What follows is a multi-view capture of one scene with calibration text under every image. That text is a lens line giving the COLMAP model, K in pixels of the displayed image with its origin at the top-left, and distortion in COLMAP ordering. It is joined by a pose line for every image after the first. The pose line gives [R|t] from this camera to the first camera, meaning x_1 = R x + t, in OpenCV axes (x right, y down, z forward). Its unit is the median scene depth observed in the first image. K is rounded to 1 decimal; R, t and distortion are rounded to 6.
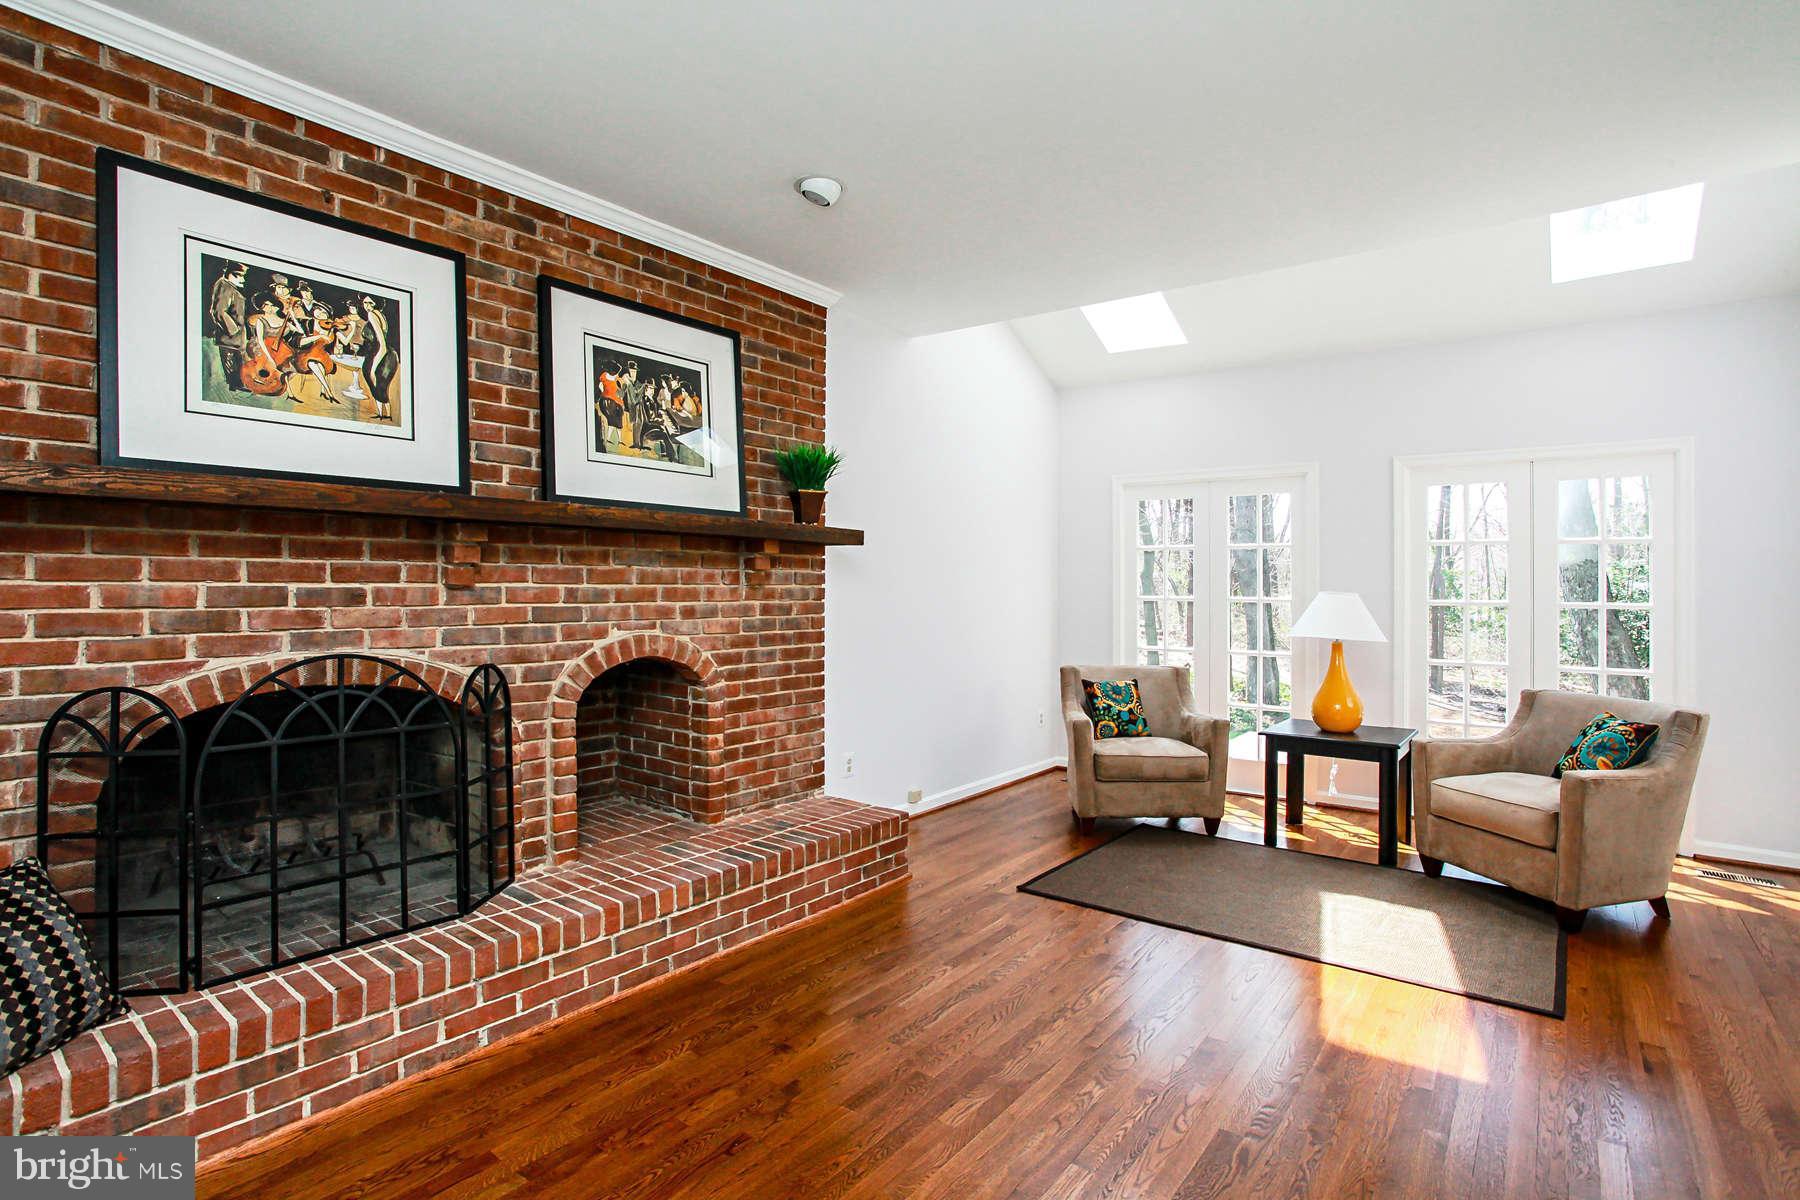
lens RADIAL K [[870.3, 0, 888.4], [0, 870.3, 581.1], [0, 0, 1]] dist [-0.055472, 0.000094]
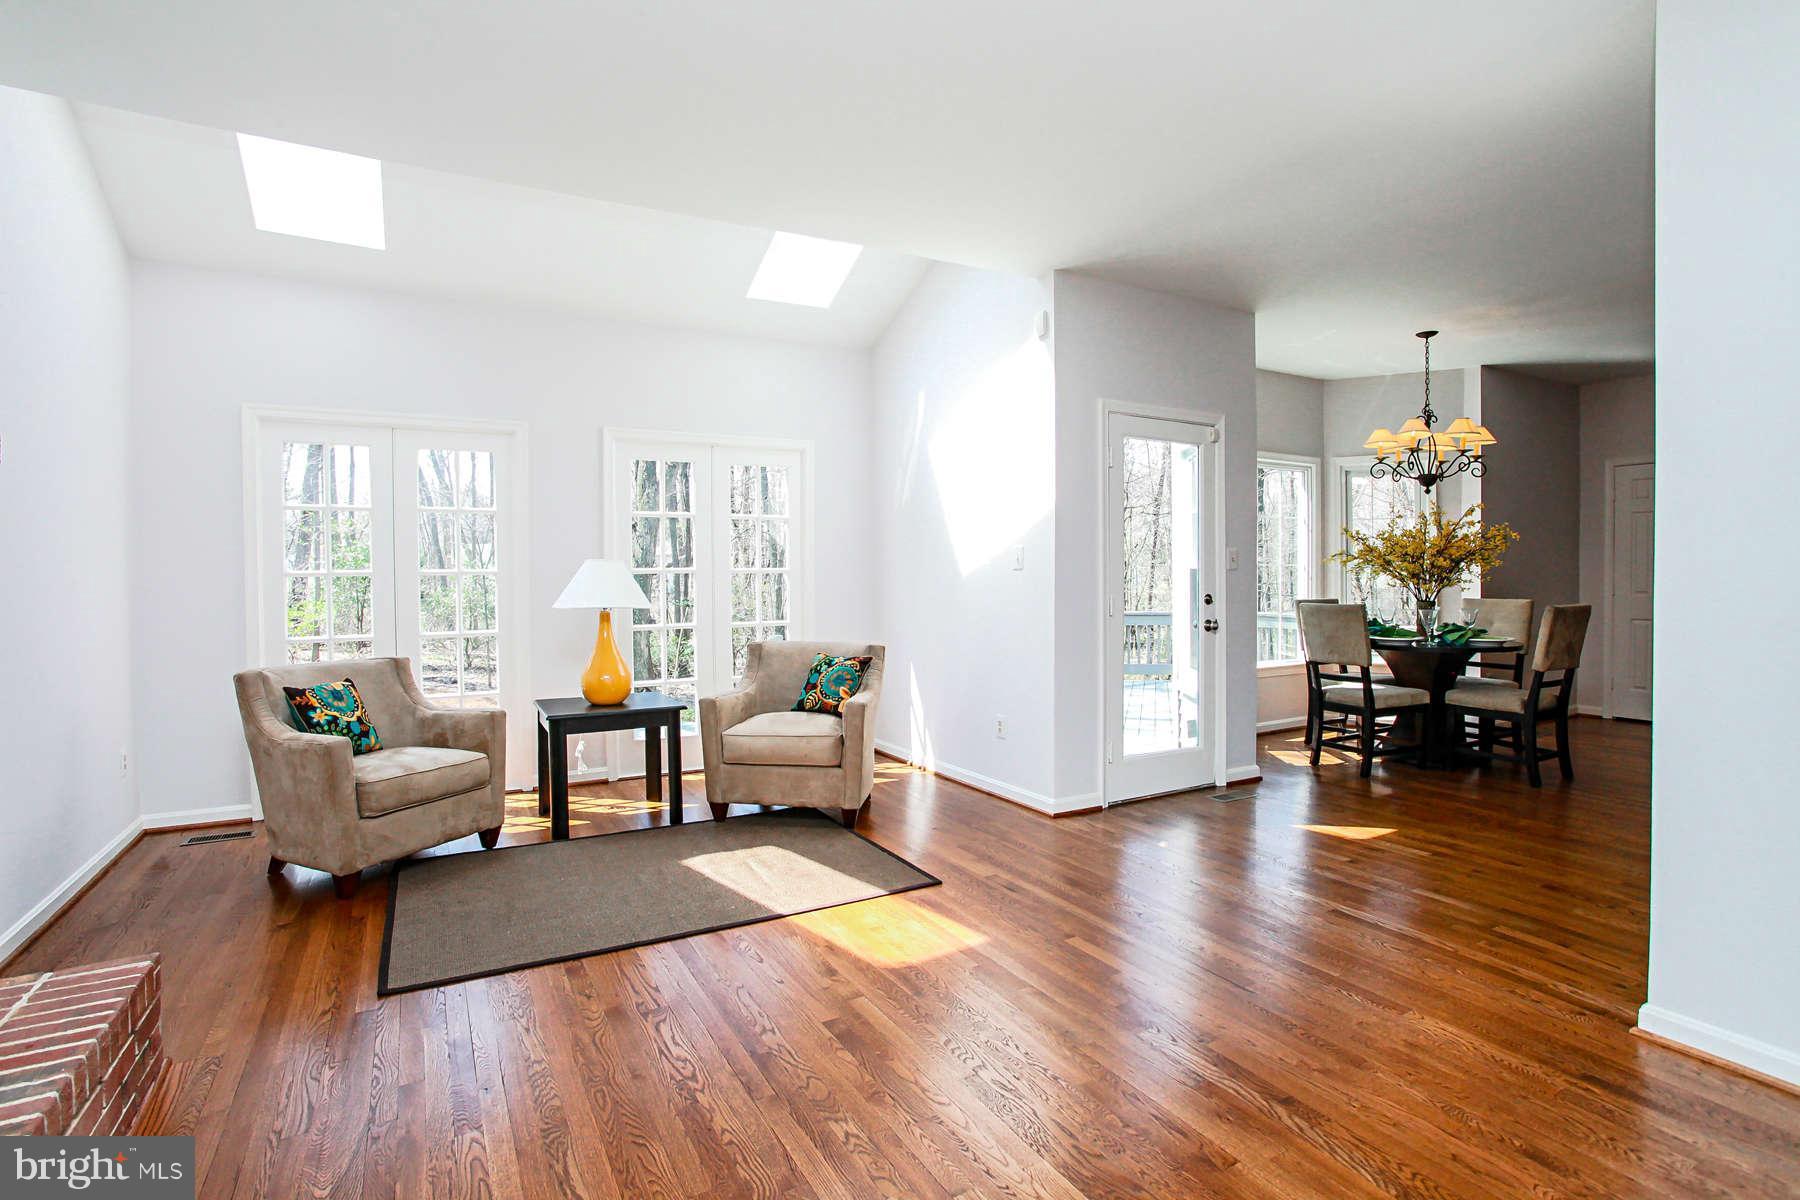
lens RADIAL K [[875.1, 0, 902.0], [0, 875.1, 590.7], [0, 0, 1]] dist [-0.039766, 0.000233]
pose [[0.376049, -0.029446, 0.926132, -0.257657], [0.003171, 0.999530, 0.030492, 0.018078], [-0.926595, -0.008530, 0.375965, 0.314810]]
